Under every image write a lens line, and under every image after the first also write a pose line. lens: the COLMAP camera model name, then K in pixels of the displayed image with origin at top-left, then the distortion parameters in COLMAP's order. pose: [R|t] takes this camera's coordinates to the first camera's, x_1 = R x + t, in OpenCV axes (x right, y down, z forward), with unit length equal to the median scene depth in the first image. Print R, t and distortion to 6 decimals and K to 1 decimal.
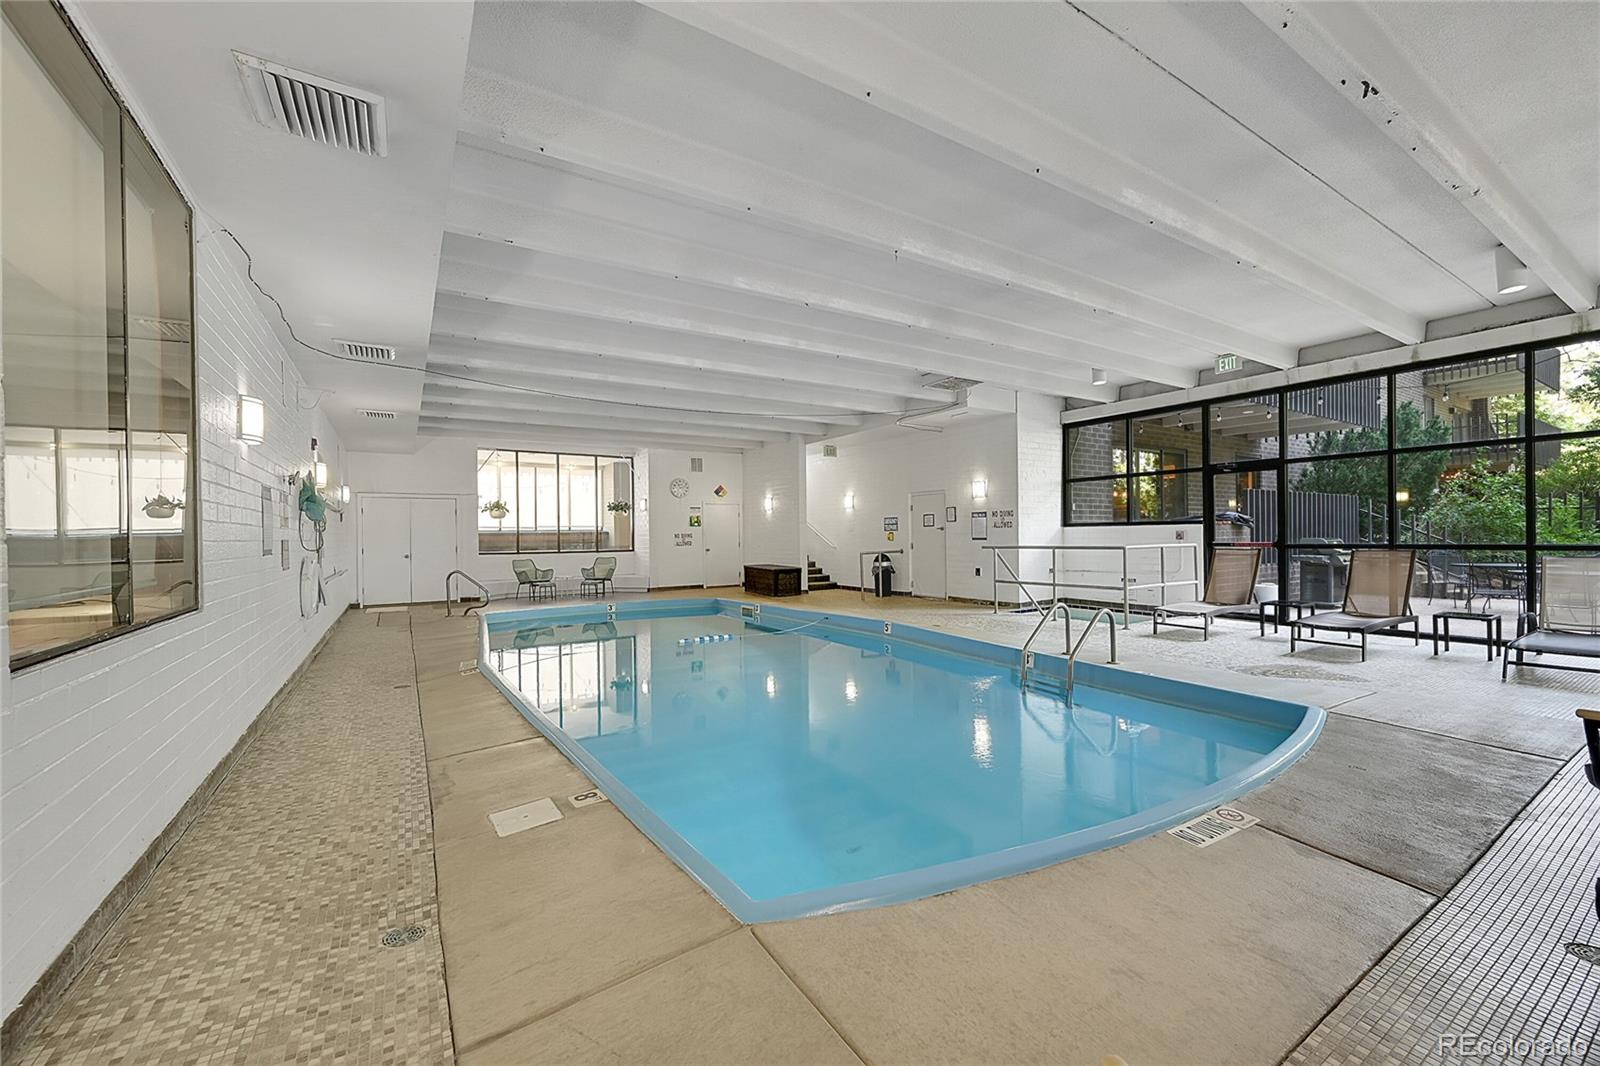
lens RADIAL K [[633.8, 0, 801.5], [0, 633.8, 535.7], [0, 0, 1]] dist [0.000146, -0.000667]
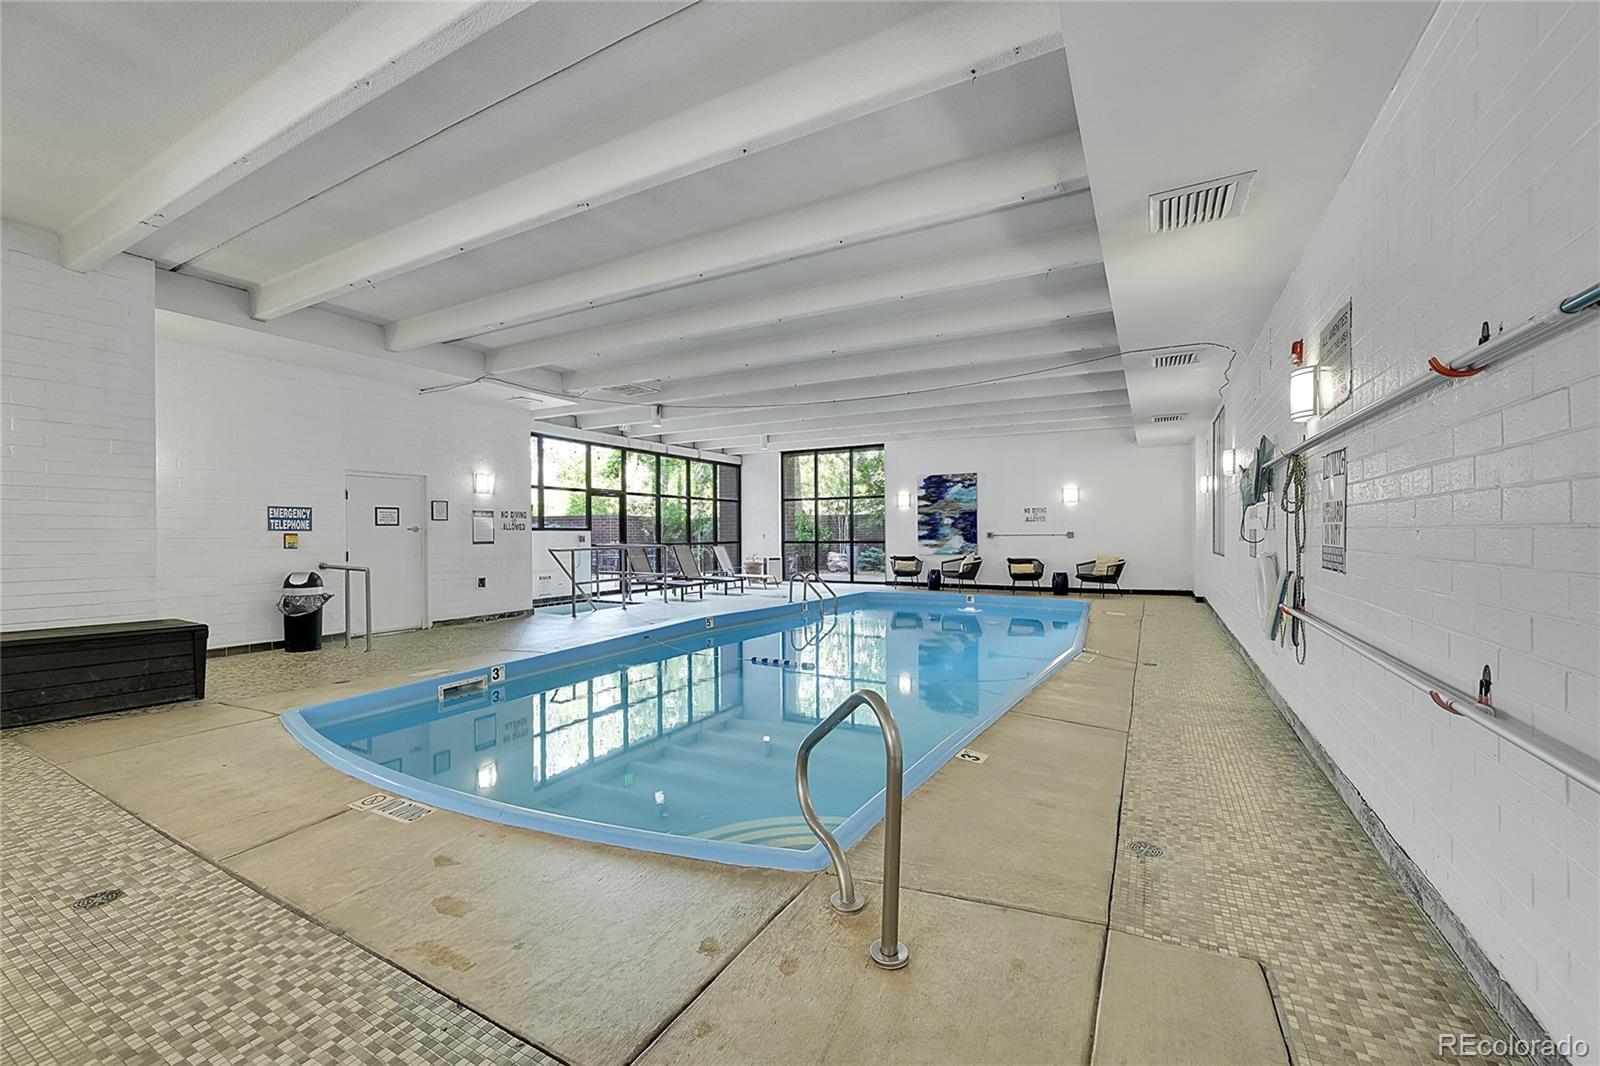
lens RADIAL K [[633.8, 0, 797.9], [0, 633.8, 533.6], [0, 0, 1]] dist [0.000146, -0.000667]
pose [[-0.483956, 0.015746, 0.874951, -0.657004], [0.012738, 0.999859, -0.010948, 0.007207], [-0.875000, 0.005847, -0.484088, 1.041694]]
